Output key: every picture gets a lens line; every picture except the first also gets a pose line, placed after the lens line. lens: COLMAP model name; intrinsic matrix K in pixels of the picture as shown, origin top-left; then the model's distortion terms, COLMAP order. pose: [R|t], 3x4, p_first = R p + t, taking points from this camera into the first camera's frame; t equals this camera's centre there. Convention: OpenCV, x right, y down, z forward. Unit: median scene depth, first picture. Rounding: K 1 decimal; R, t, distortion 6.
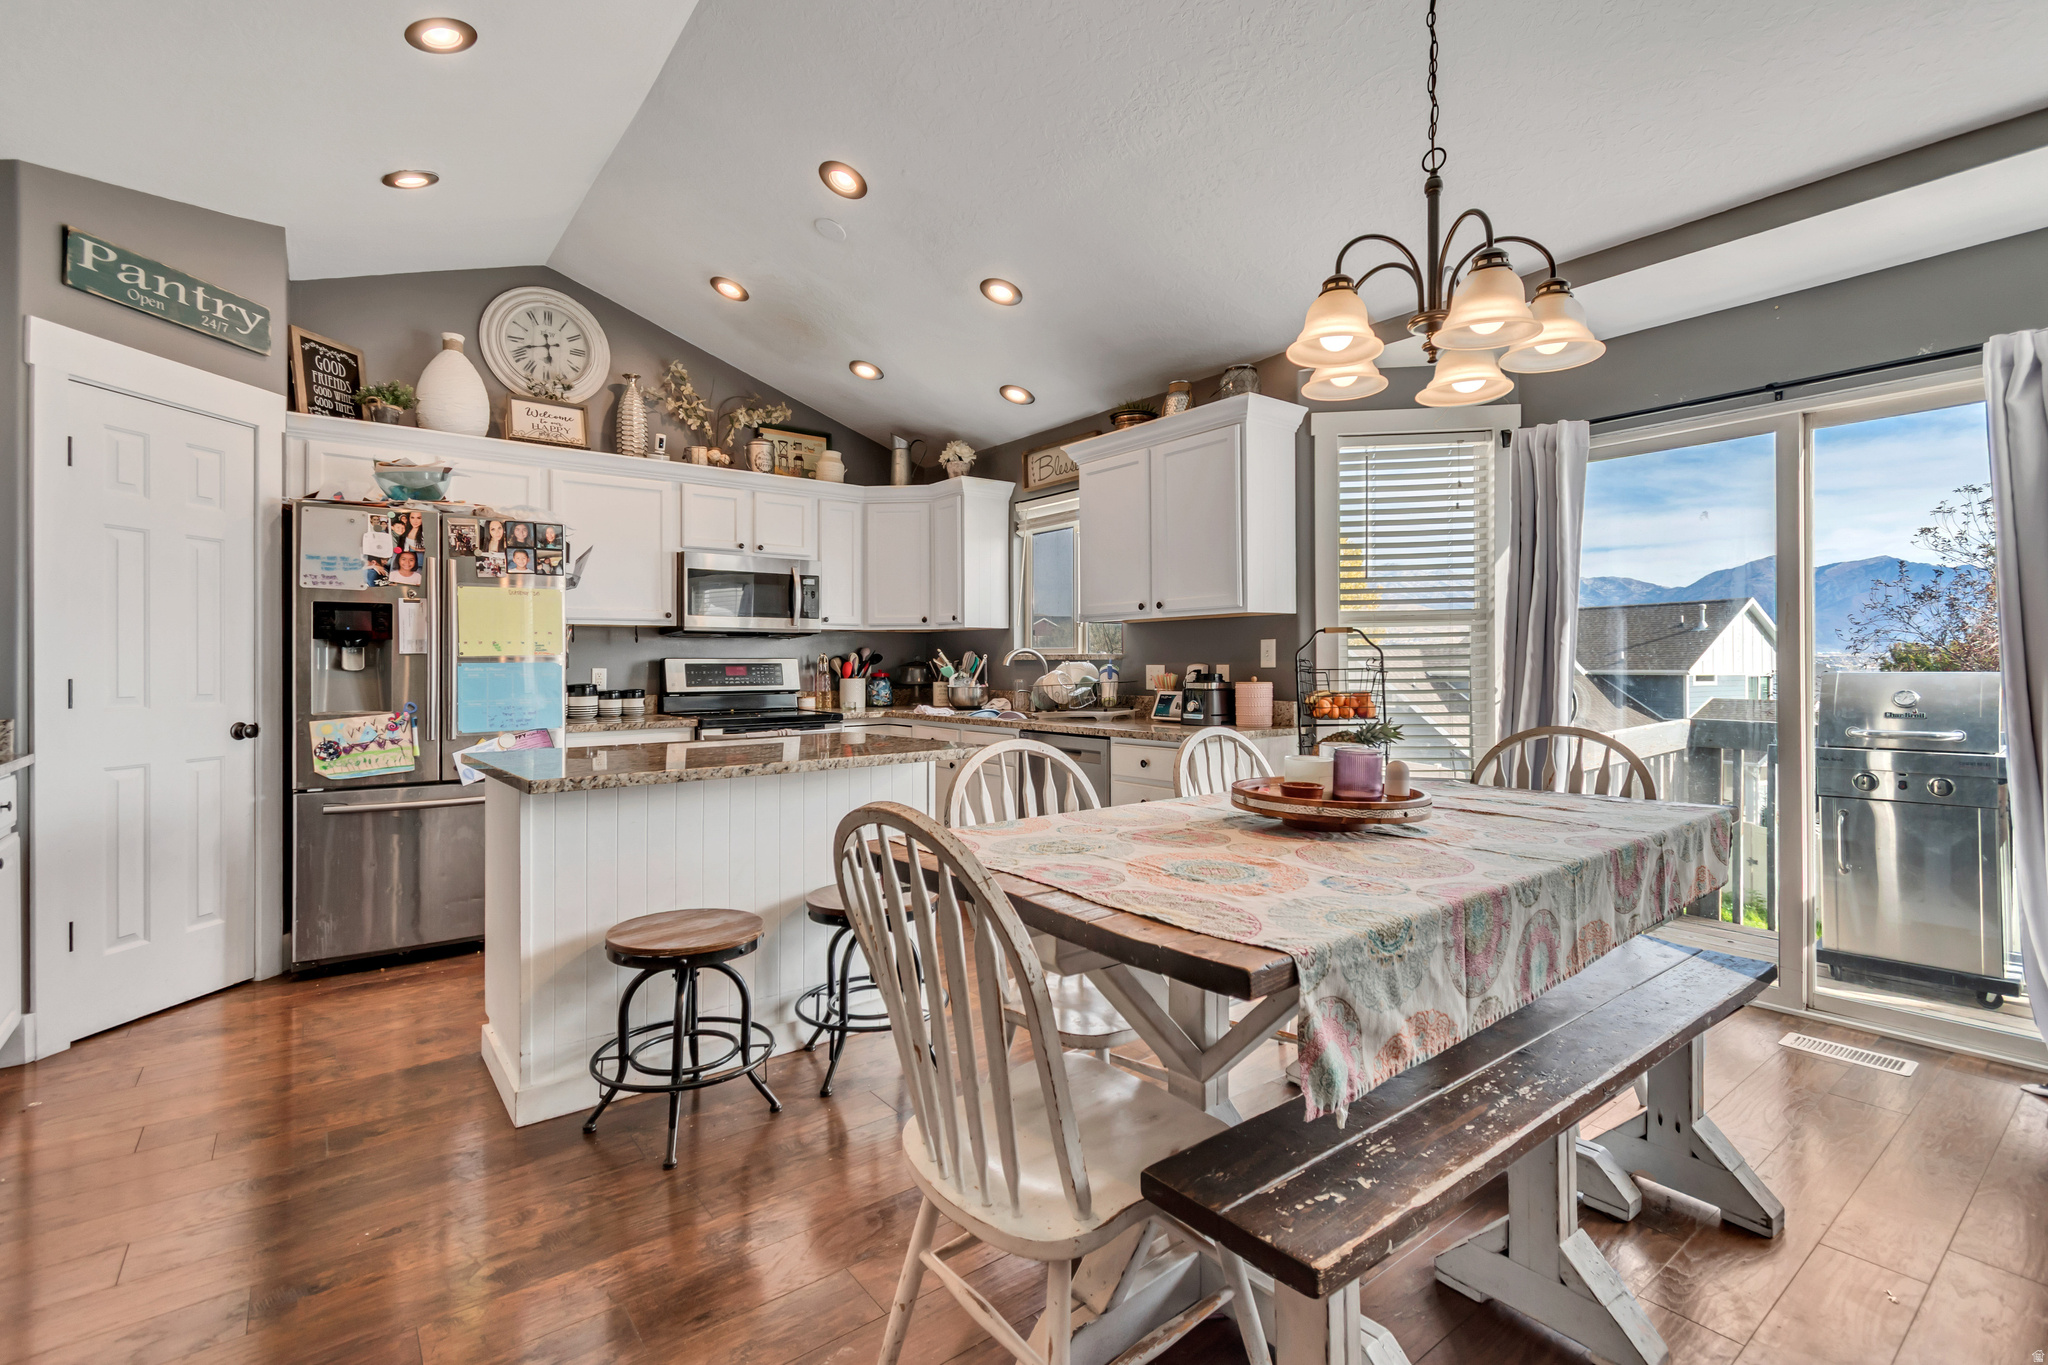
lens RADIAL K [[915.3, 0, 1016.4], [0, 915.3, 644.9], [0, 0, 1]] dist [0.003219, -0.002230]
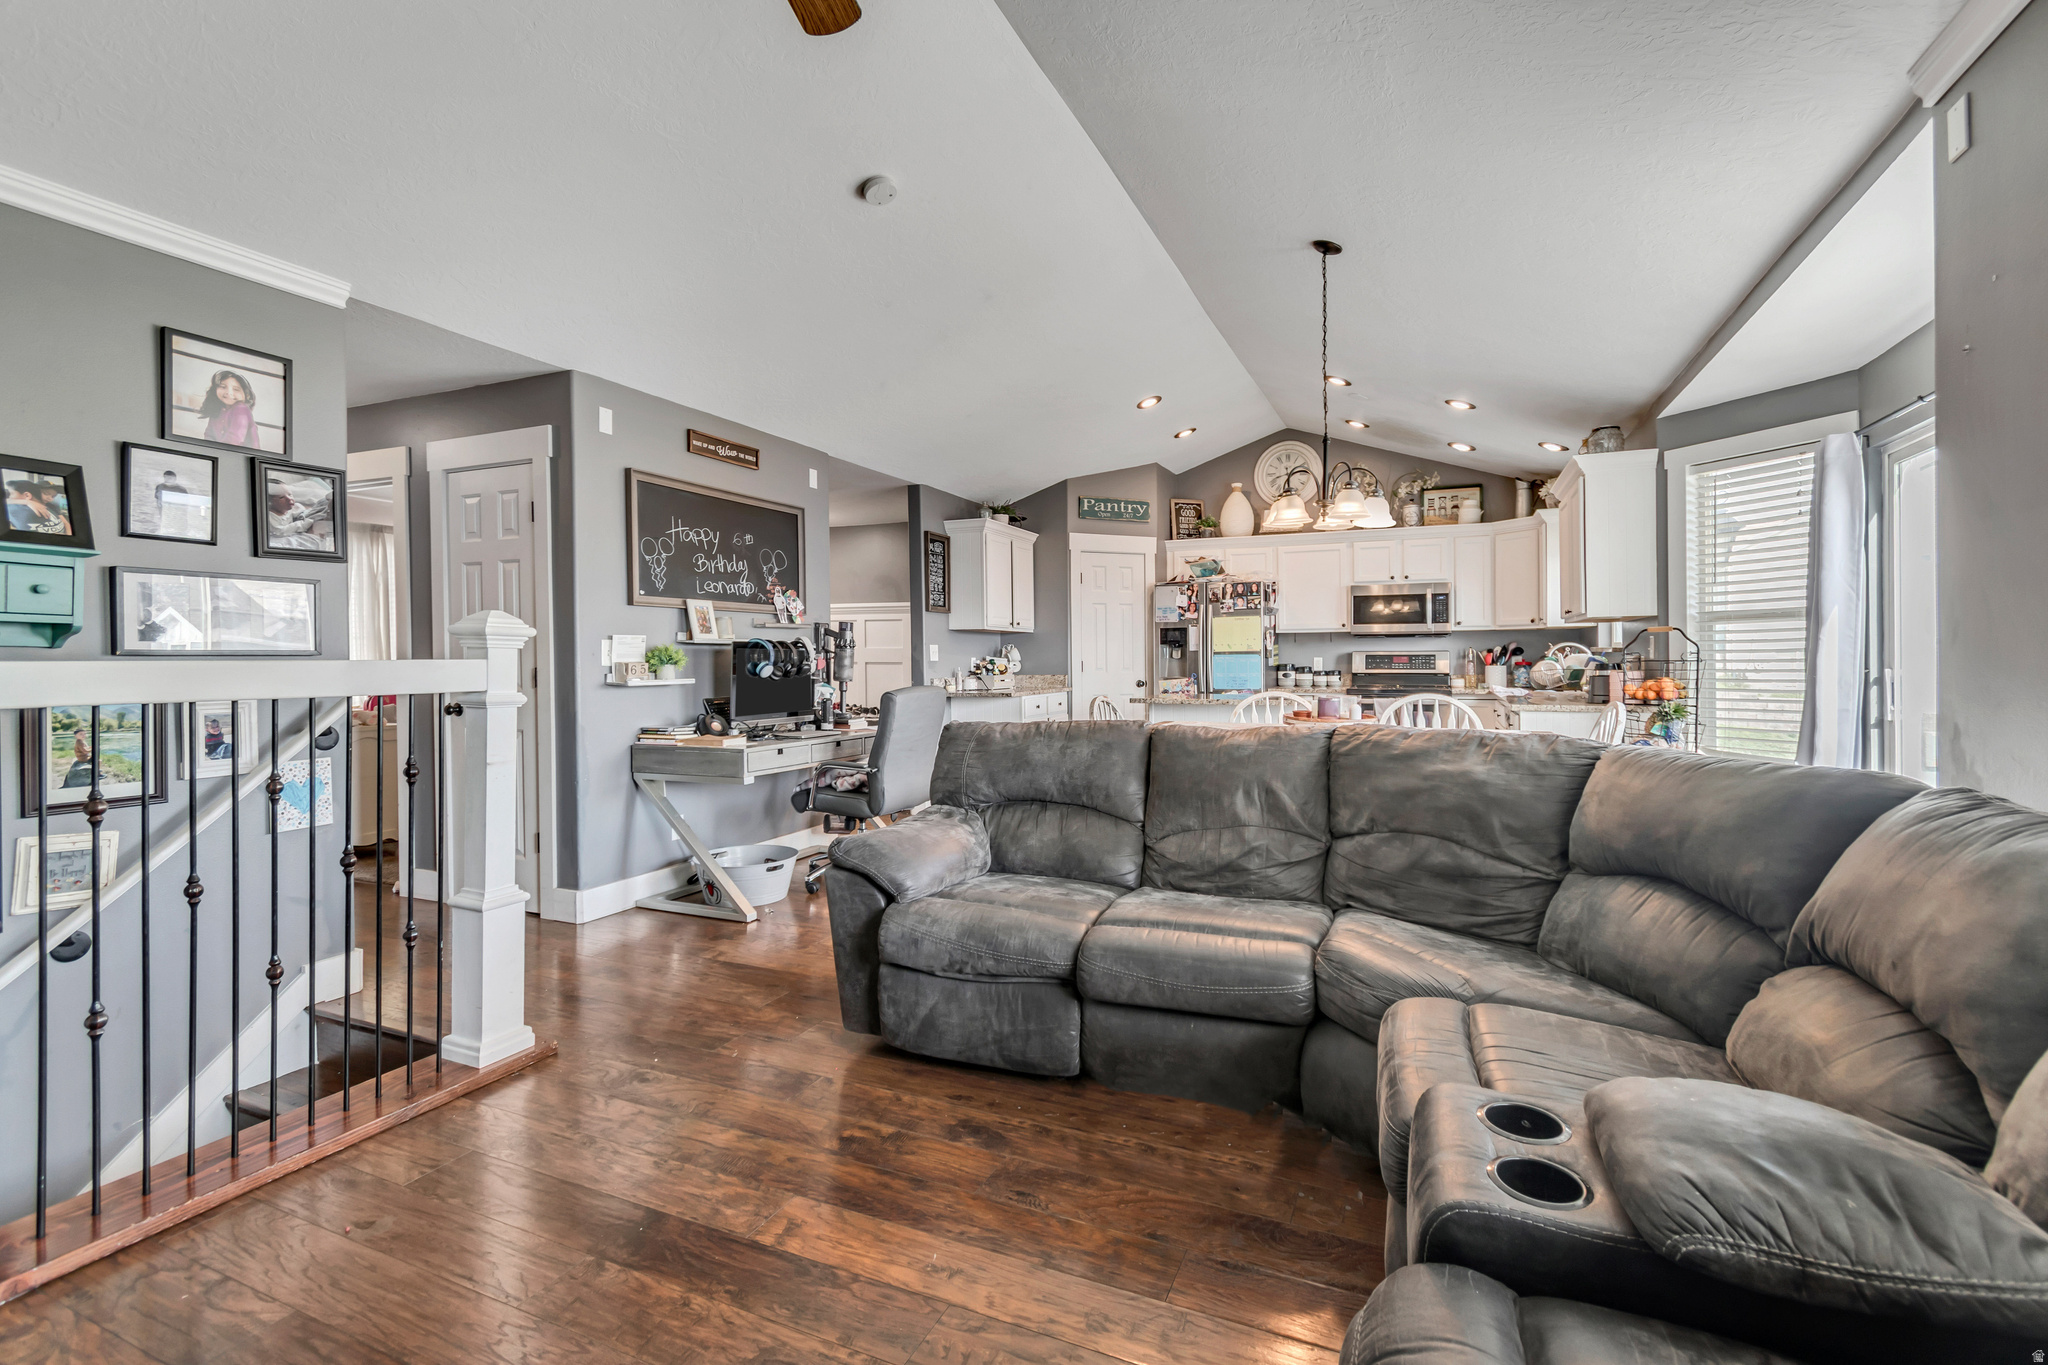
lens RADIAL K [[915.3, 0, 1058.6], [0, 915.3, 645.8], [0, 0, 1]] dist [0.003219, -0.002230]
pose [[0.492803, -0.007259, -0.870111, 0.961459], [0.020010, 0.999795, 0.002992, -0.013068], [0.869911, -0.018885, 0.492847, -0.304508]]
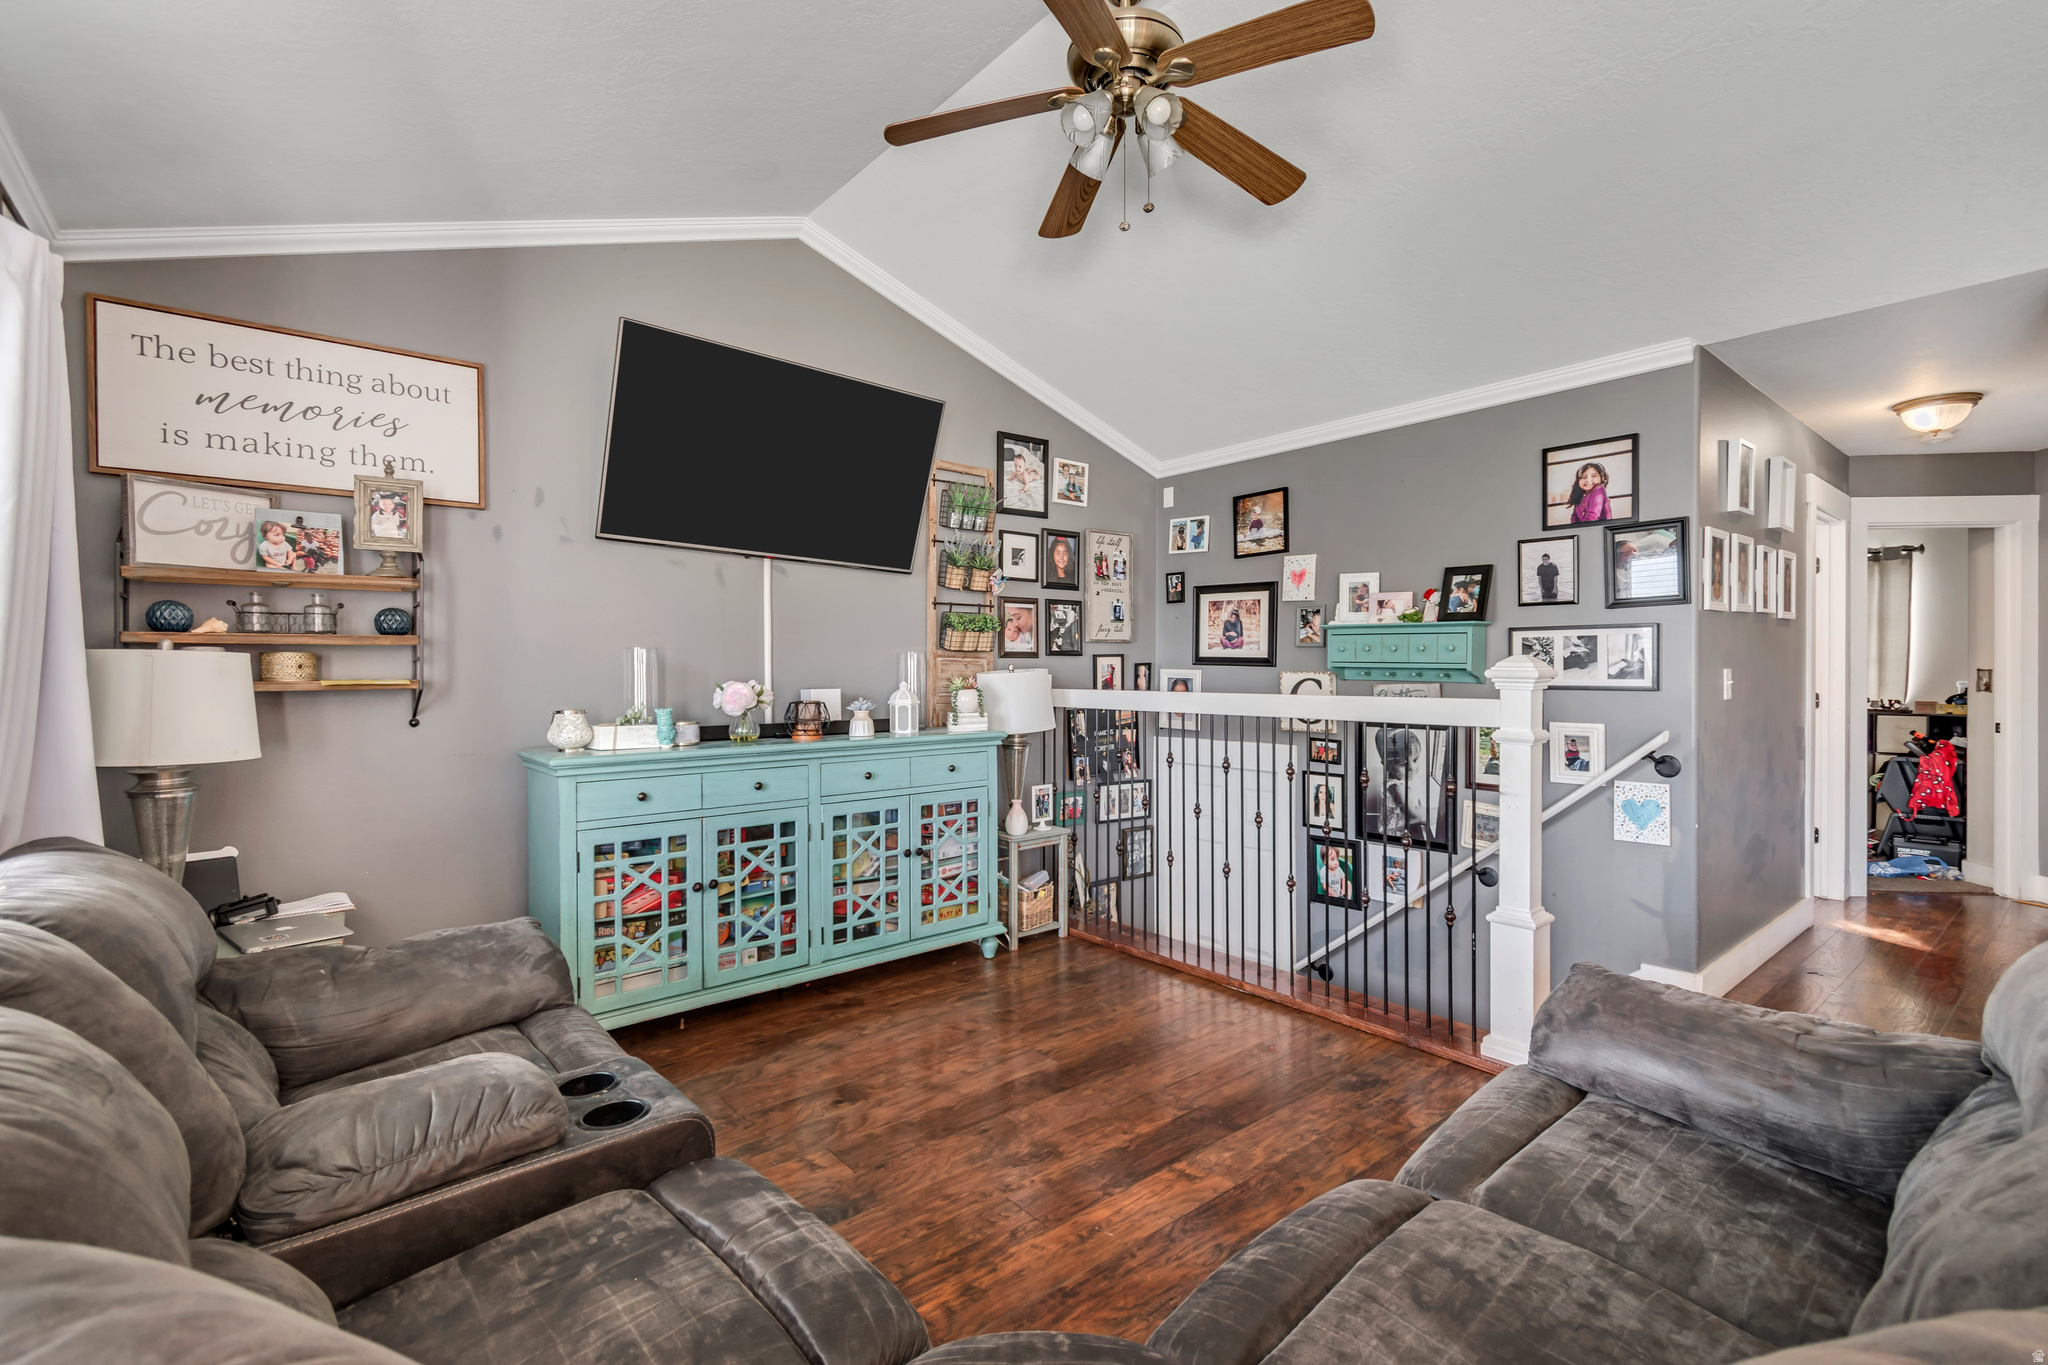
lens RADIAL K [[915.3, 0, 1013.7], [0, 915.3, 679.4], [0, 0, 1]] dist [0.003219, -0.002230]
pose [[-0.999329, 0.007164, -0.035918, 0.600724], [0.007687, 0.999866, -0.014441, -0.018393], [0.035810, -0.014708, -0.999250, 0.392986]]
